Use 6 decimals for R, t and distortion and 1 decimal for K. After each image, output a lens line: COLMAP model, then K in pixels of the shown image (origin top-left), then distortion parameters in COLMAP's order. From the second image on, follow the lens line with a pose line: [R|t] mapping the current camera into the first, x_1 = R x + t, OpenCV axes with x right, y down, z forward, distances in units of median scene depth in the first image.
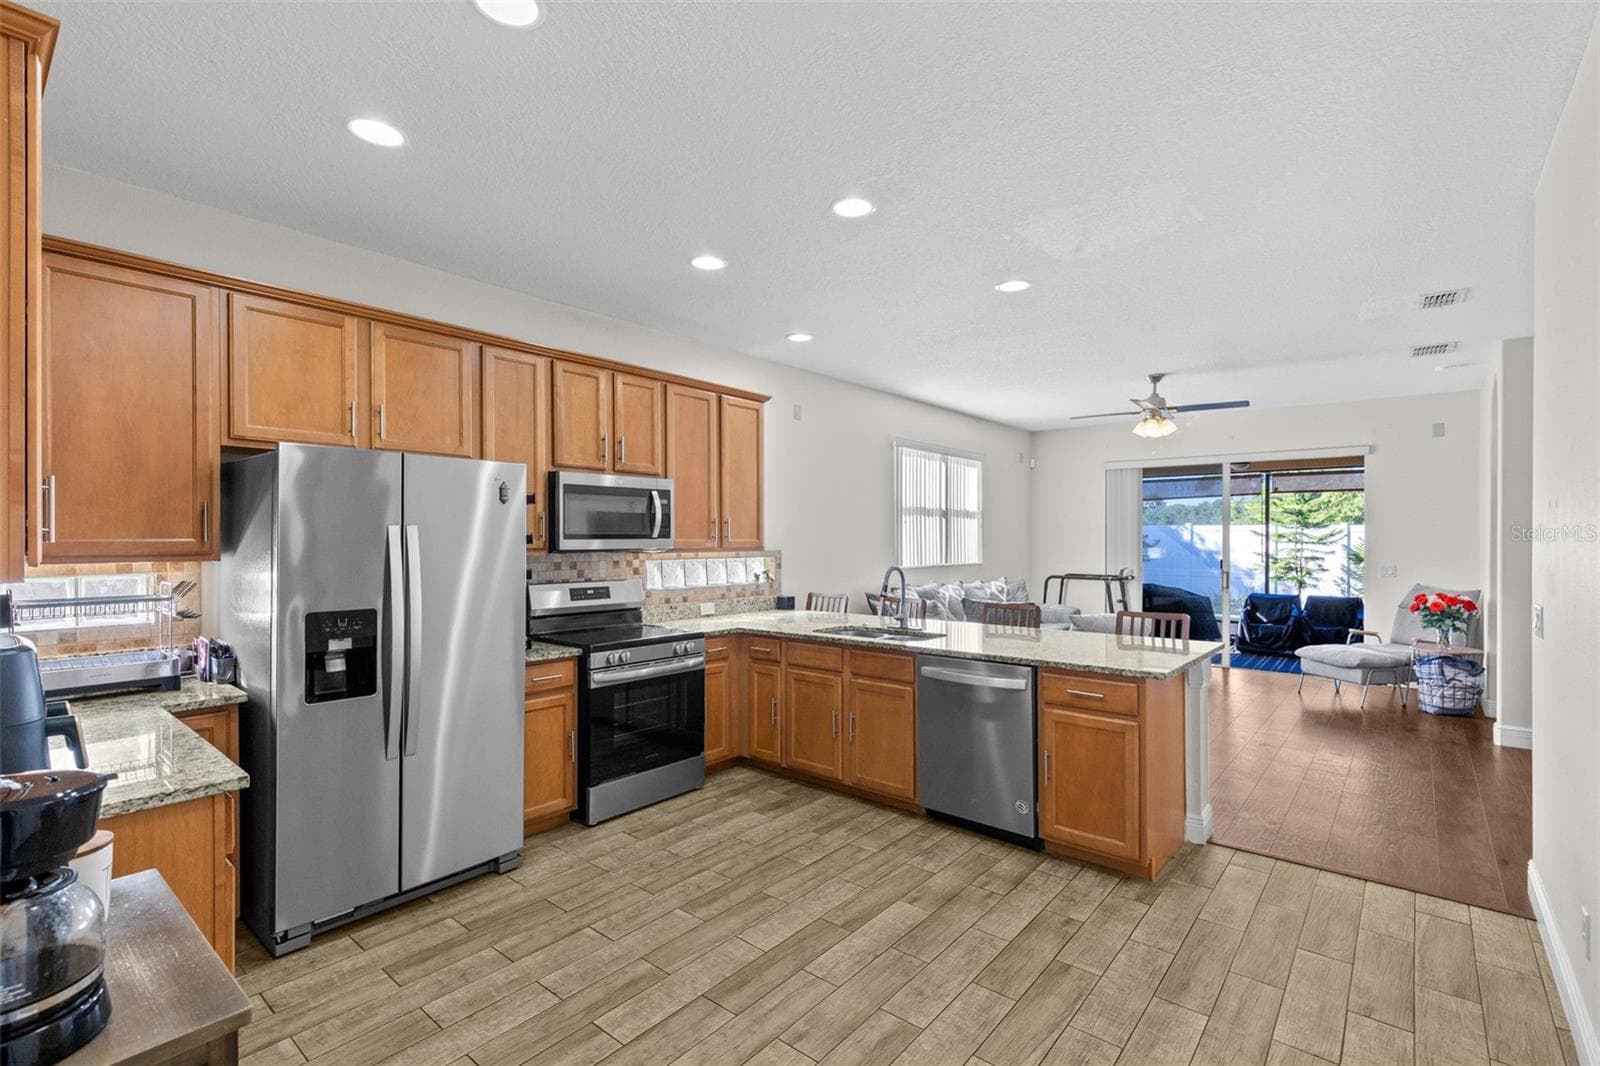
lens RADIAL K [[722.8, 0, 798.4], [0, 722.8, 539.8], [0, 0, 1]] dist [0.004961, -0.000372]
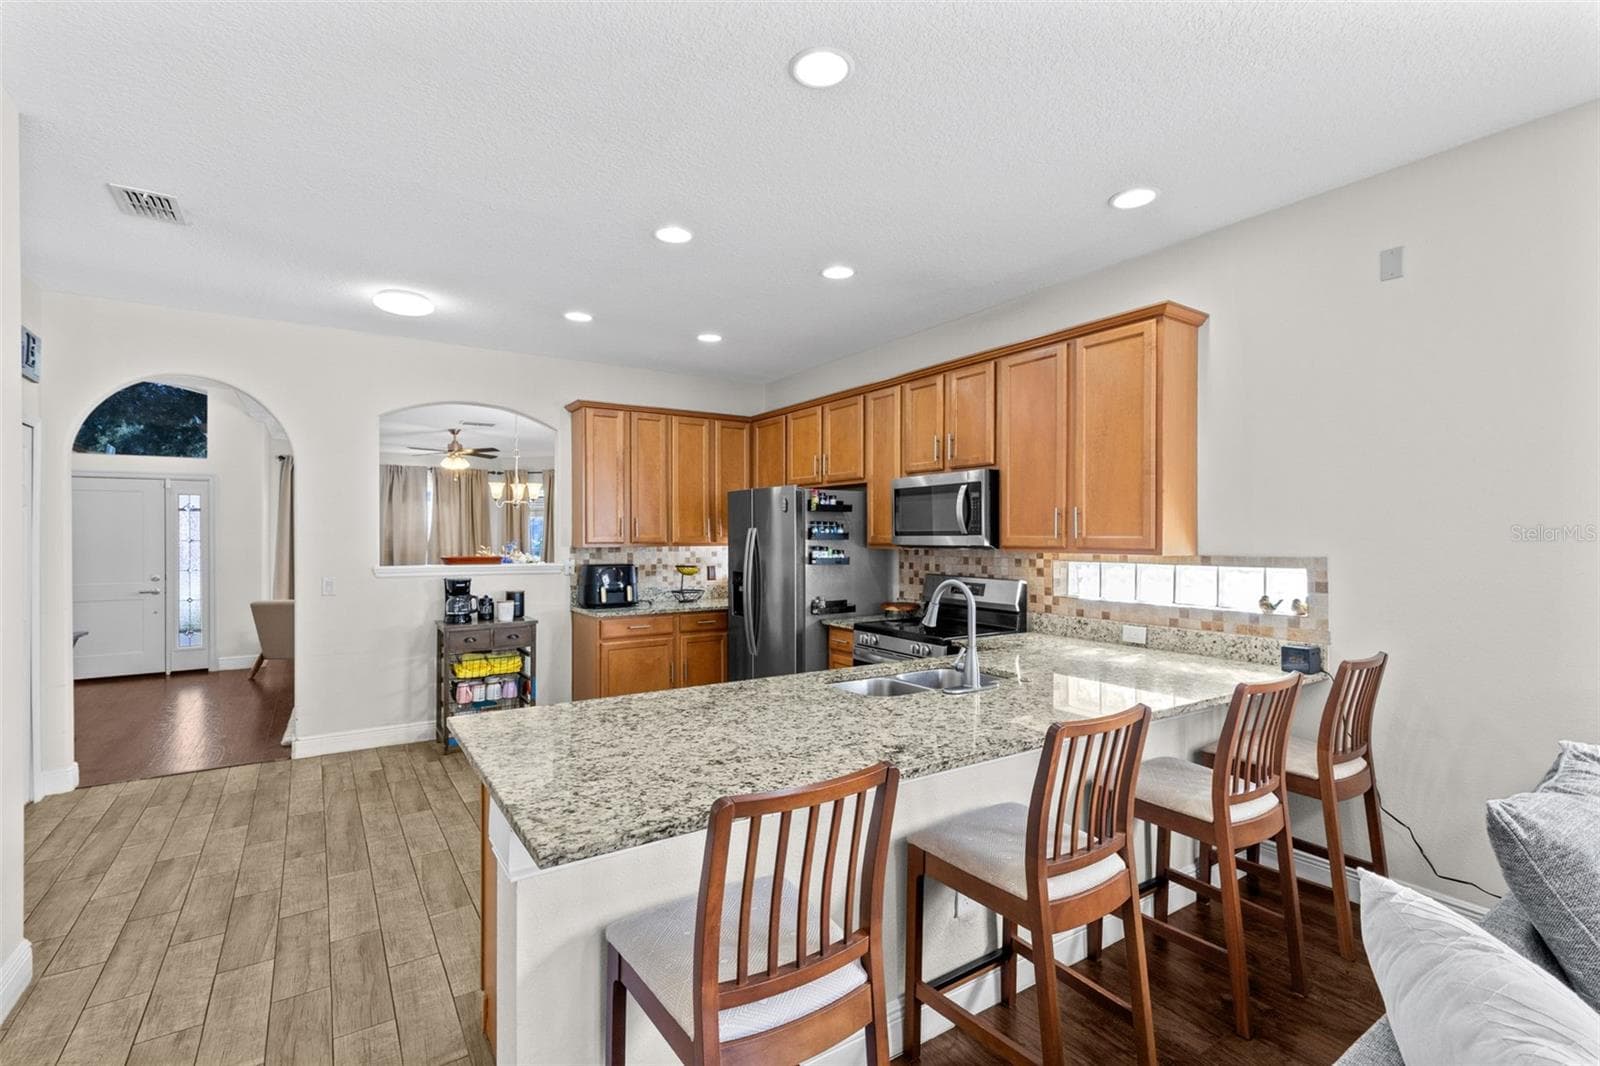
lens RADIAL K [[722.8, 0, 805.3], [0, 722.8, 533.3], [0, 0, 1]] dist [0.004961, -0.000372]
pose [[-0.273246, 0.002073, -0.961942, 0.741851], [0.003988, 0.999992, 0.001022, -0.006020], [0.961936, -0.003557, -0.273252, 1.029899]]
